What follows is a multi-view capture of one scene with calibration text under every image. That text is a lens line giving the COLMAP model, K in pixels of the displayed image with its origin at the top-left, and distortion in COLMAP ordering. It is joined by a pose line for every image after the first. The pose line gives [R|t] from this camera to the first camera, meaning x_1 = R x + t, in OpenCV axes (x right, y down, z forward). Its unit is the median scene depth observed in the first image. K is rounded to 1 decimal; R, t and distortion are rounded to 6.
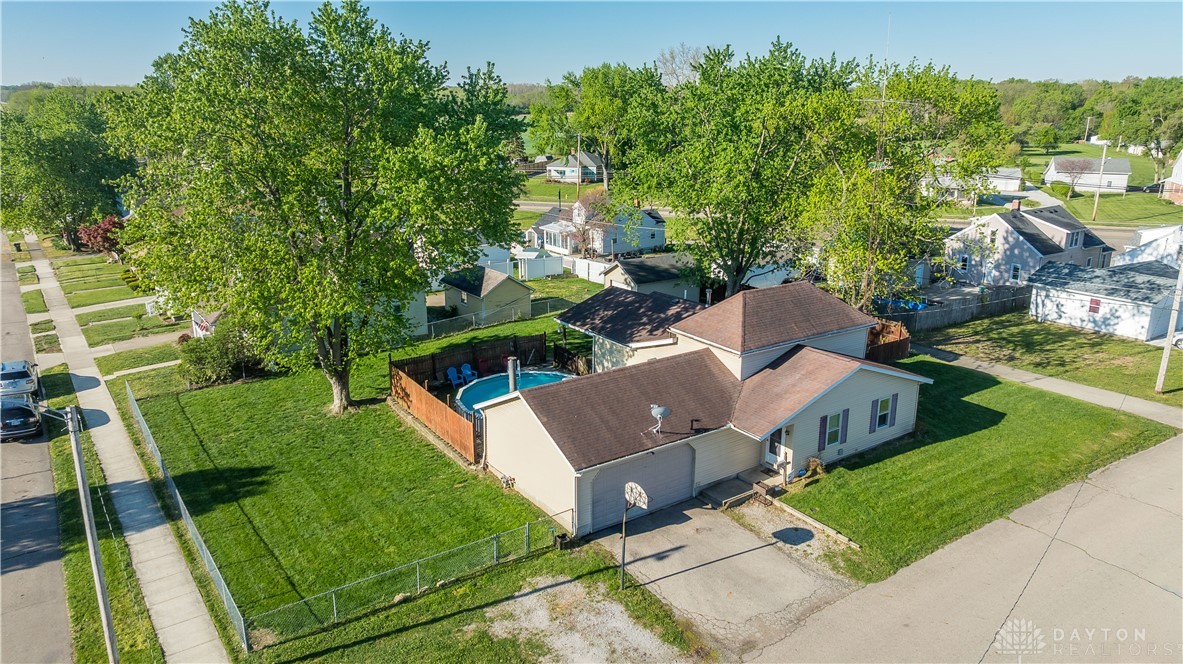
lens RADIAL K [[817.8, 0, 591.5], [0, 817.8, 332.0], [0, 0, 1]] dist [-0.048740, 0.056906]
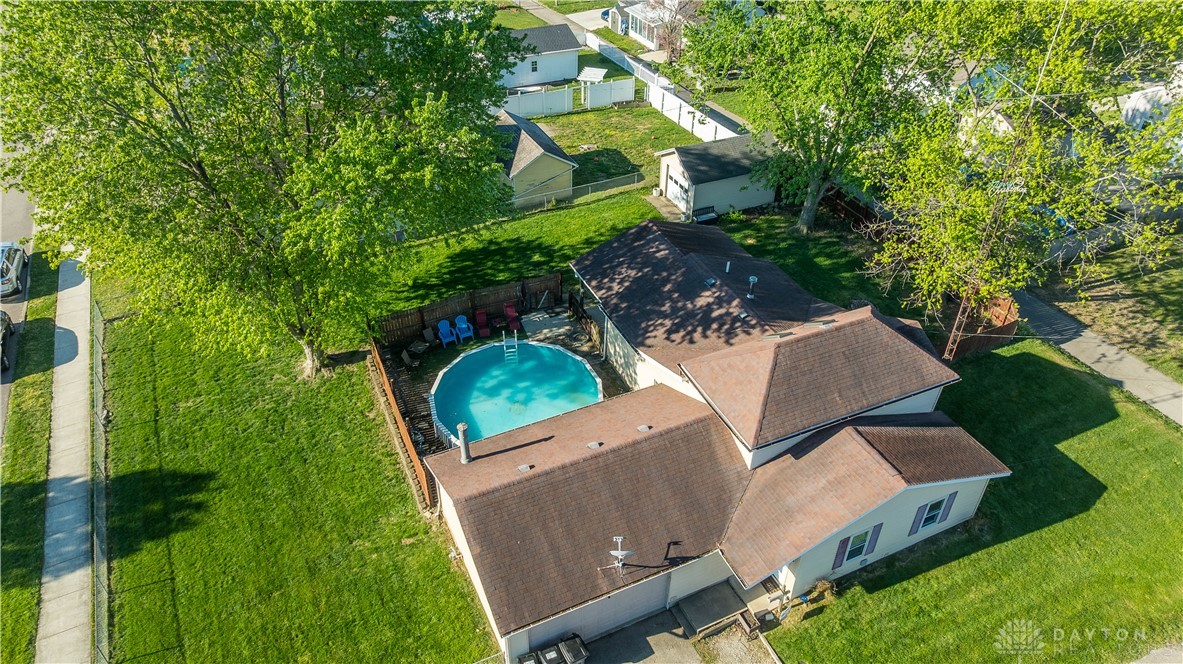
lens RADIAL K [[817.8, 0, 591.5], [0, 817.8, 332.0], [0, 0, 1]] dist [-0.048740, 0.056906]
pose [[0.986850, 0.108766, -0.119567, 0.103525], [-0.058390, 0.929662, 0.363756, -0.320260], [0.150721, -0.351992, 0.923788, 0.274227]]
